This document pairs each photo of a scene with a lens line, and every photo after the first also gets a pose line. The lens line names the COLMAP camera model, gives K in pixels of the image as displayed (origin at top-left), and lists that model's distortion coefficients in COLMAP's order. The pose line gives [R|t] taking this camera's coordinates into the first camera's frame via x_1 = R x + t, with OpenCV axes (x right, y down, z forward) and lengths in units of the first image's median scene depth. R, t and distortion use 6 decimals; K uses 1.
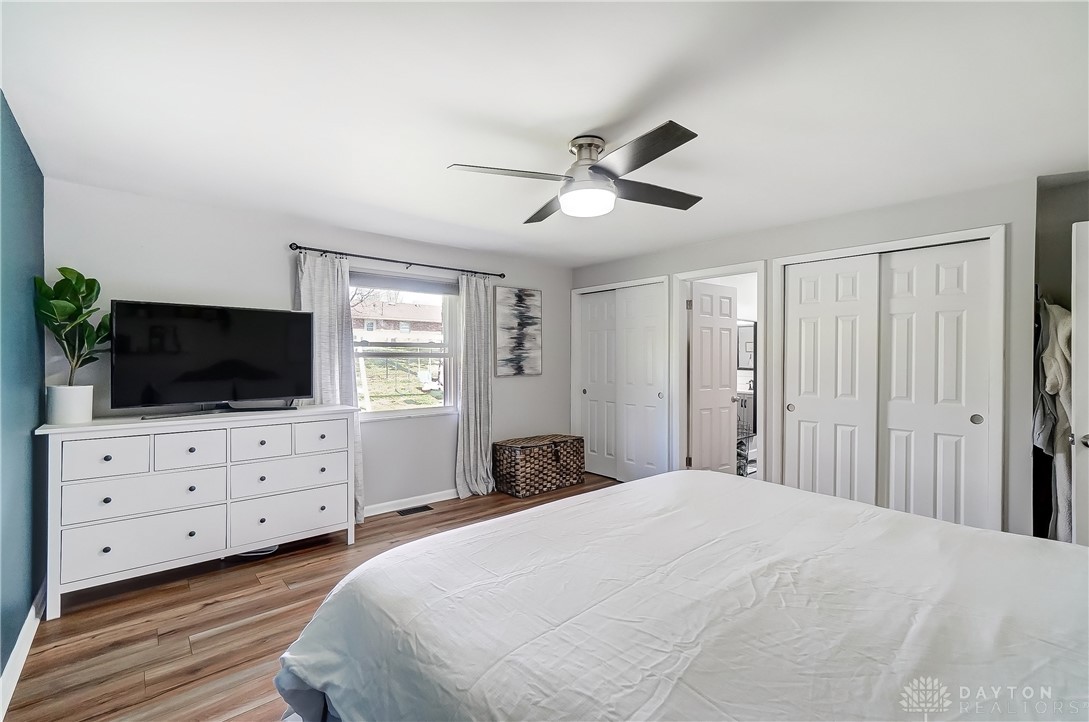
lens RADIAL K [[485.8, 0, 537.1], [0, 485.8, 357.3], [0, 0, 1]] dist [-0.031502, -0.000019]
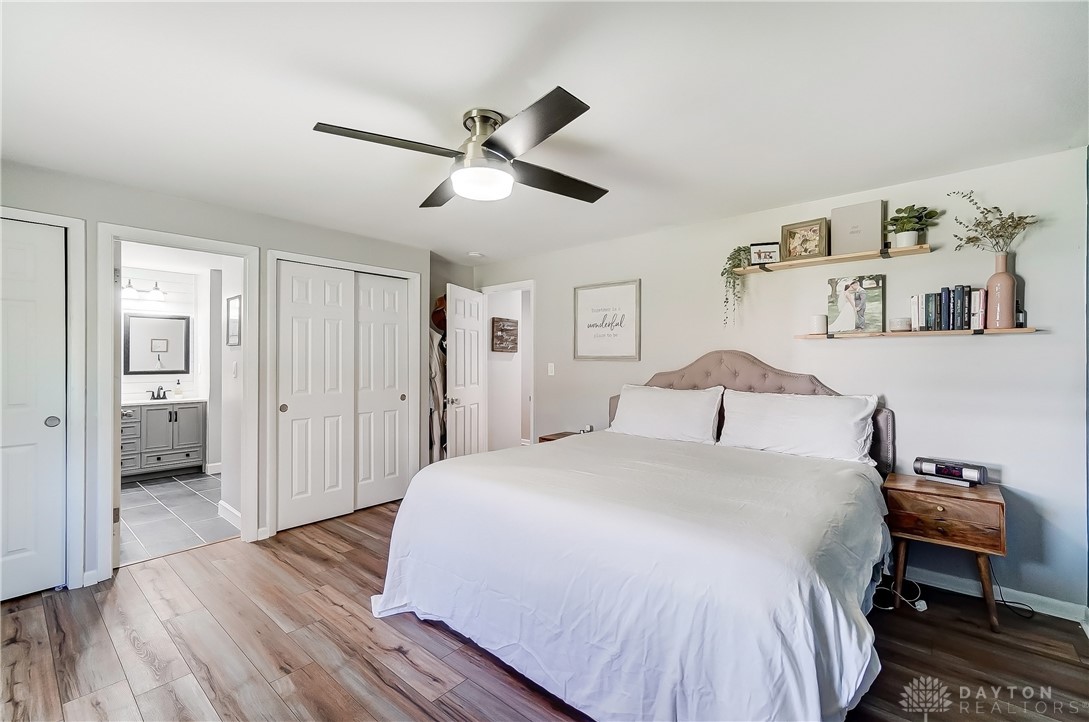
lens RADIAL K [[485.8, 0, 537.1], [0, 485.8, 357.3], [0, 0, 1]] dist [-0.031502, -0.000019]
pose [[-0.153866, -0.009751, 0.988044, -0.573688], [0.002318, 0.999945, 0.010229, -0.008110], [-0.988089, 0.003865, -0.153835, 0.741856]]
